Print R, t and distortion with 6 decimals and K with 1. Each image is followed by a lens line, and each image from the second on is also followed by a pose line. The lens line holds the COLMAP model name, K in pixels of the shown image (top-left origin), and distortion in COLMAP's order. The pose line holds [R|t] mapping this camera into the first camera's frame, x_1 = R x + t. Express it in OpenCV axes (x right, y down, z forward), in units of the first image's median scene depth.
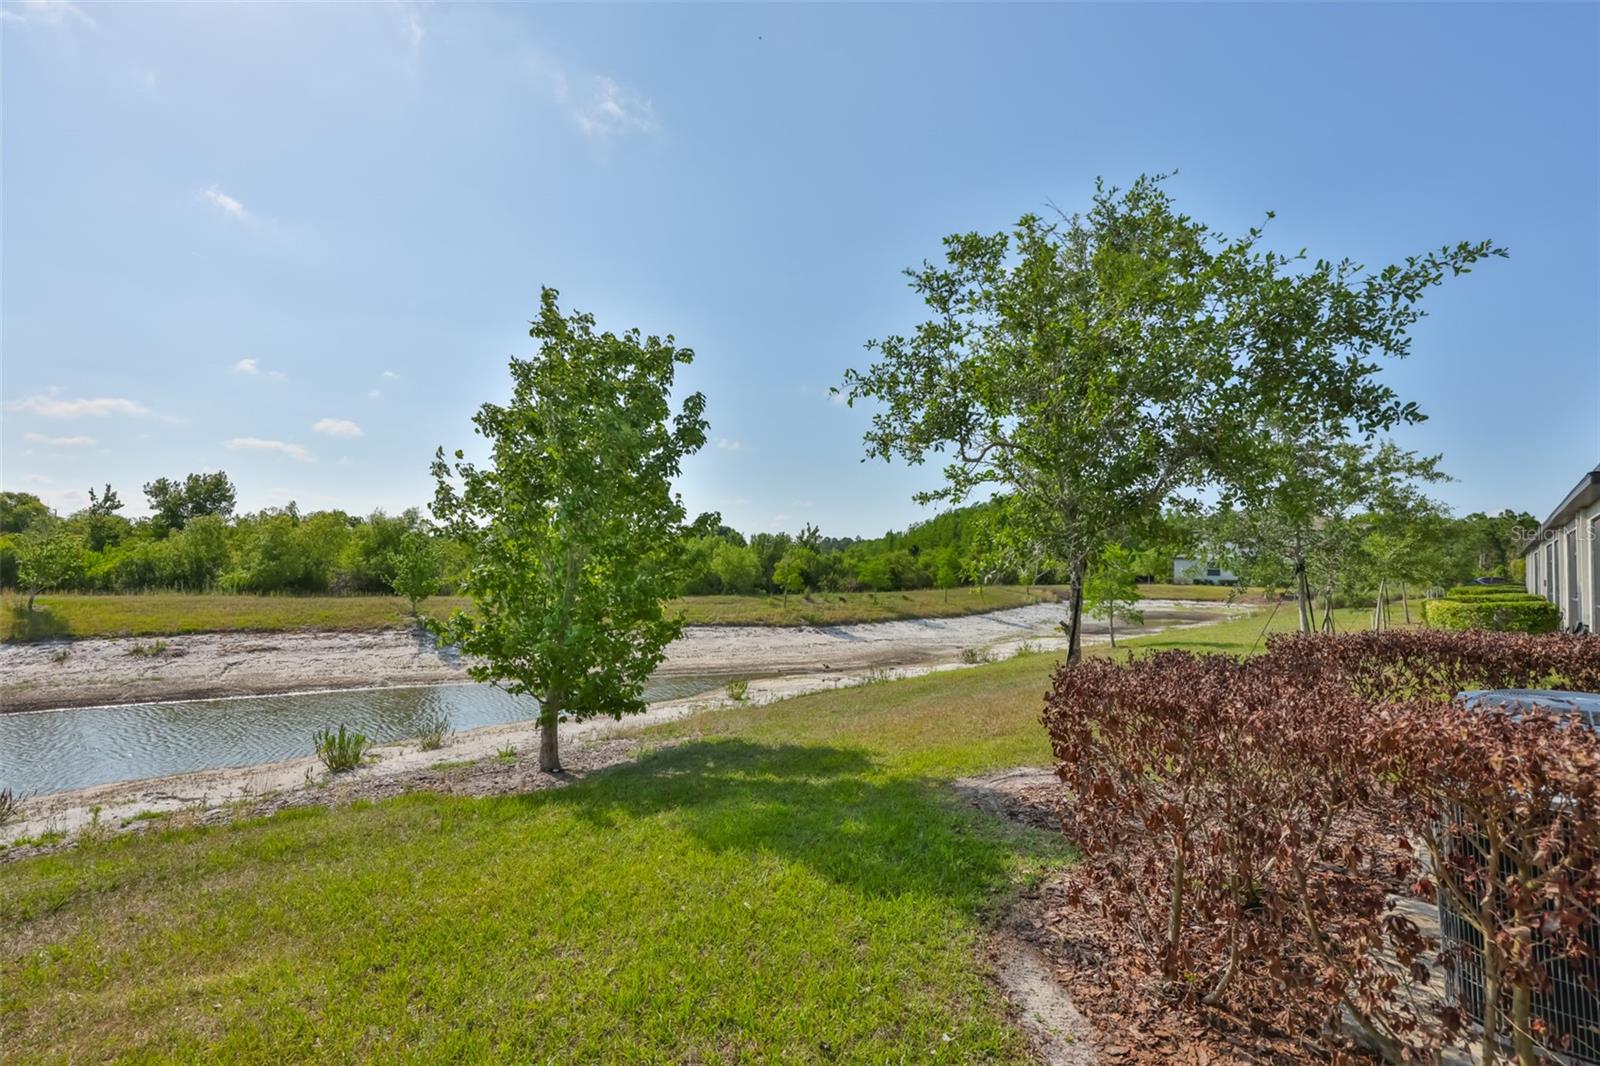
lens RADIAL K [[681.7, 0, 781.4], [0, 681.7, 542.4], [0, 0, 1]] dist [0.002014, 0.000298]
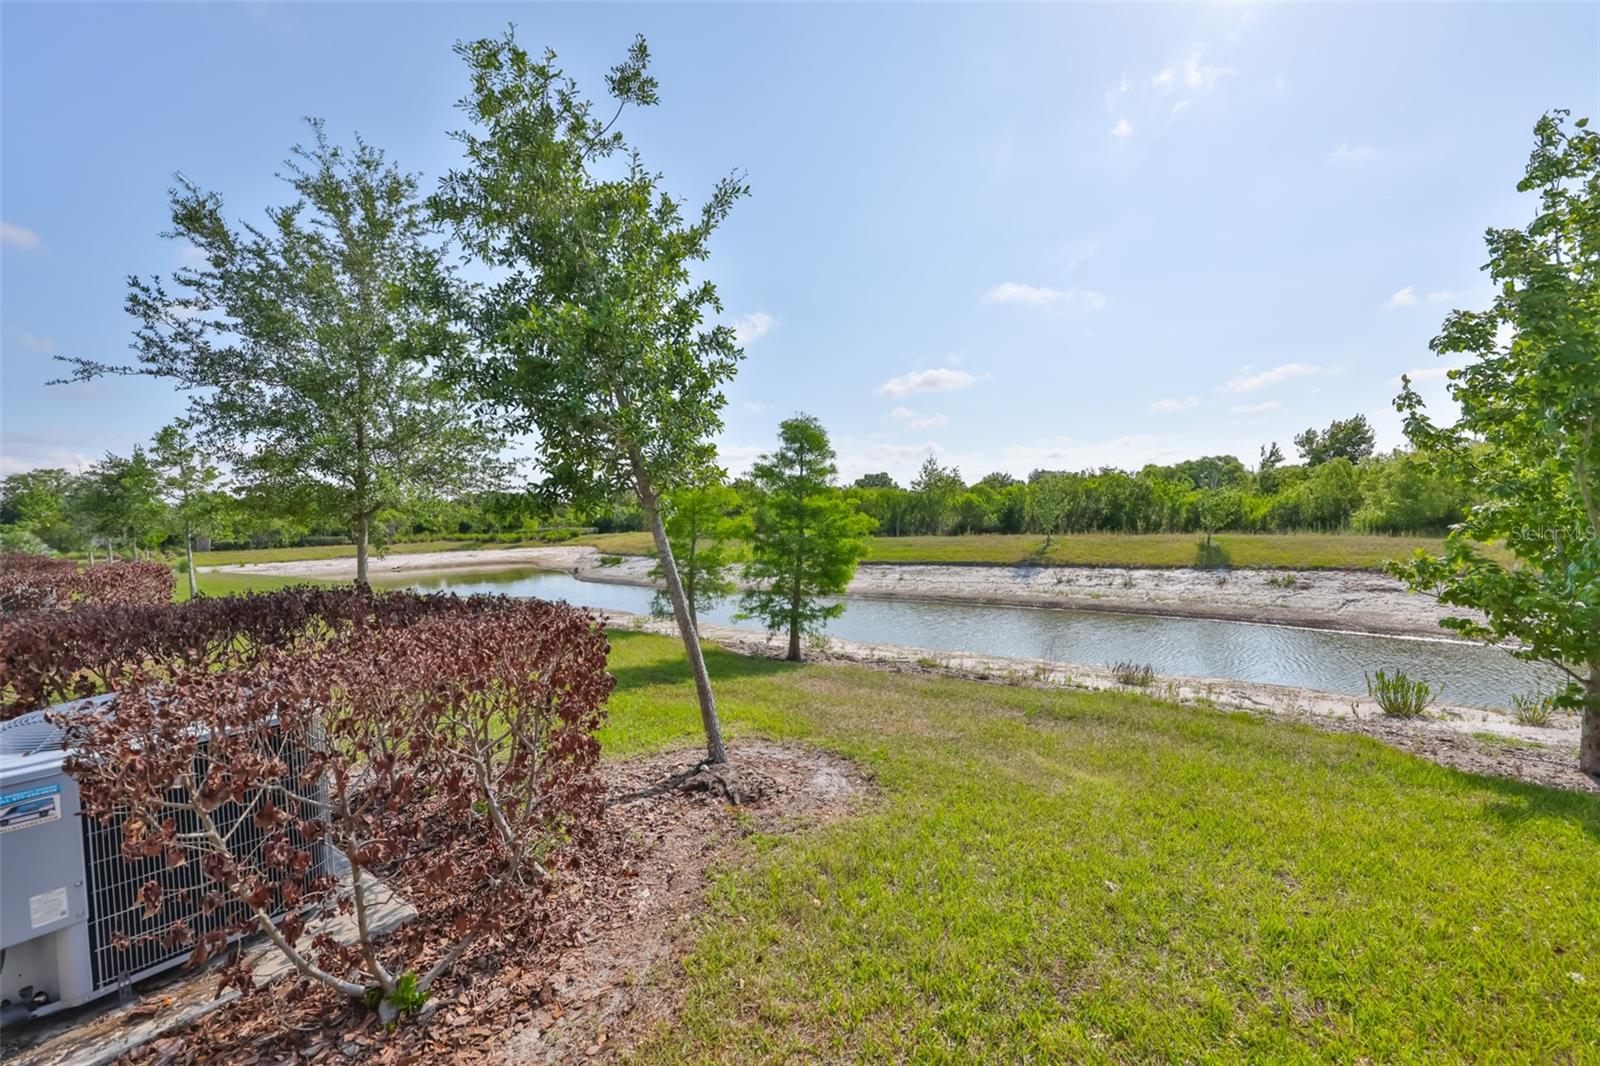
lens RADIAL K [[671.6, 0, 804.6], [0, 671.6, 525.1], [0, 0, 1]] dist [-0.001689, 0.000187]
pose [[0.155808, -0.008812, -0.987748, 0.077260], [0.070042, 0.997542, 0.002149, 0.001474], [0.985301, -0.069519, 0.156042, 0.020428]]
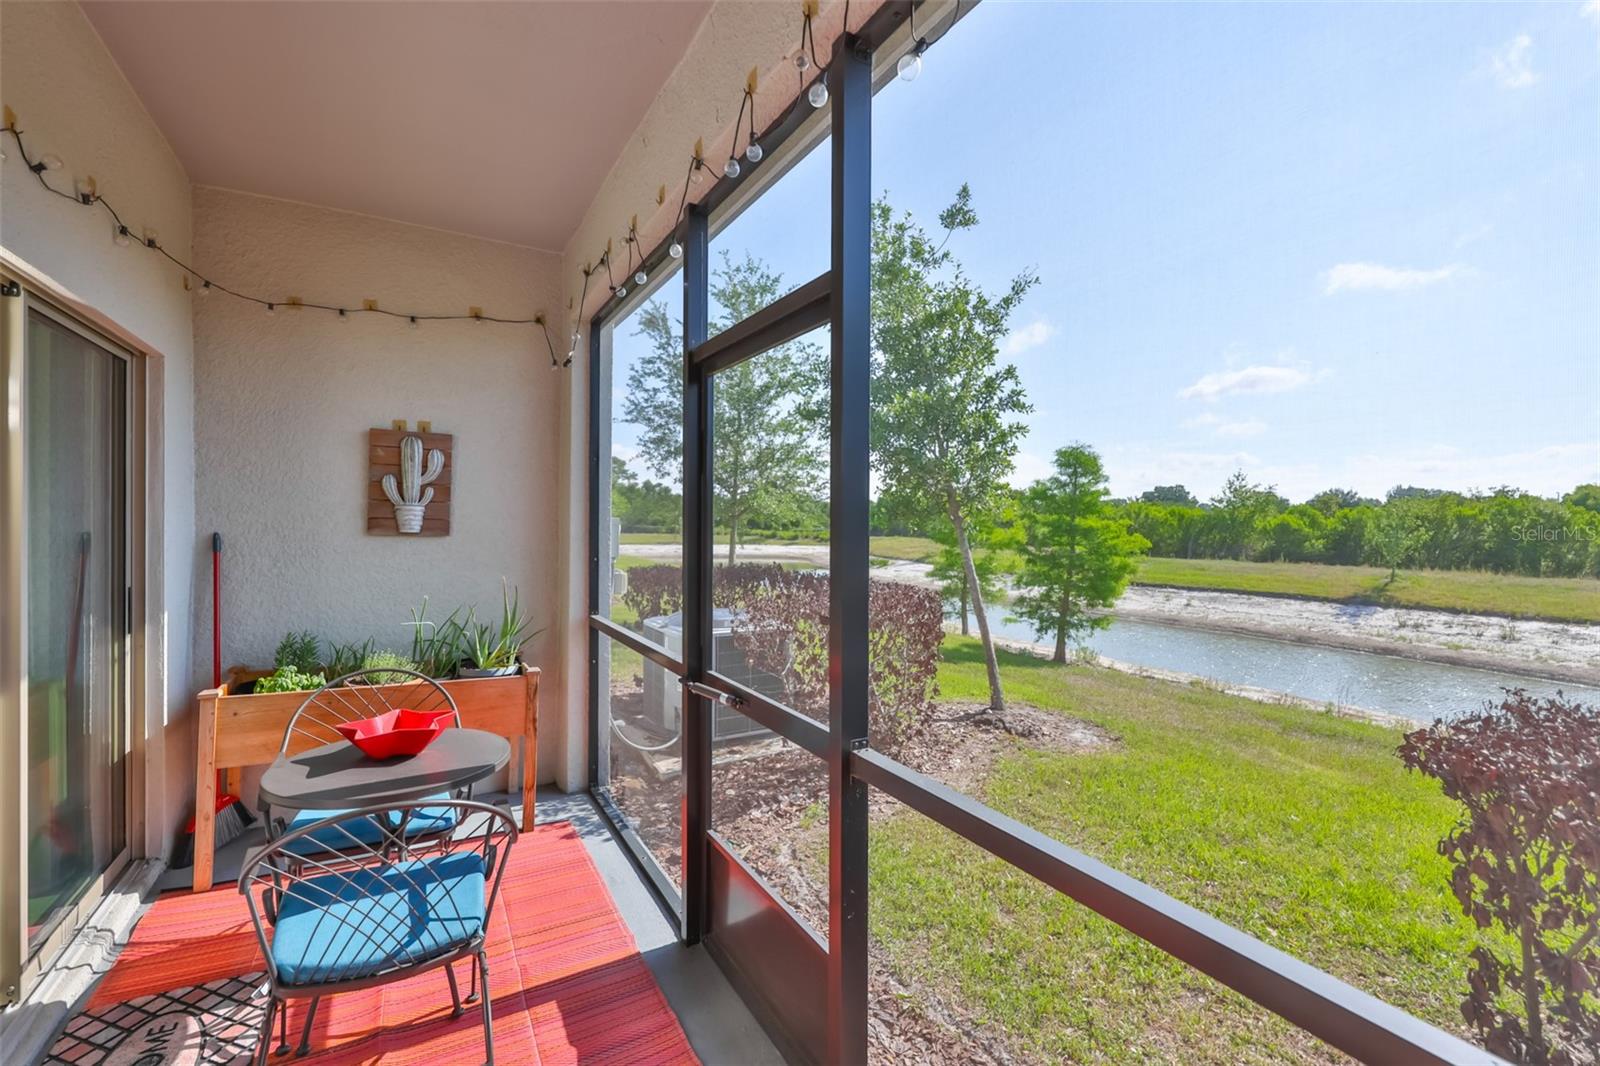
lens RADIAL K [[680.4, 0, 800.0], [0, 680.4, 533.0], [0, 0, 1]] dist [-0.000411, -0.000178]
pose [[-0.230397, -0.008485, -0.973060, 0.166373], [0.011896, 0.999863, -0.011535, -0.000771], [0.973024, -0.014233, -0.230264, 0.007838]]
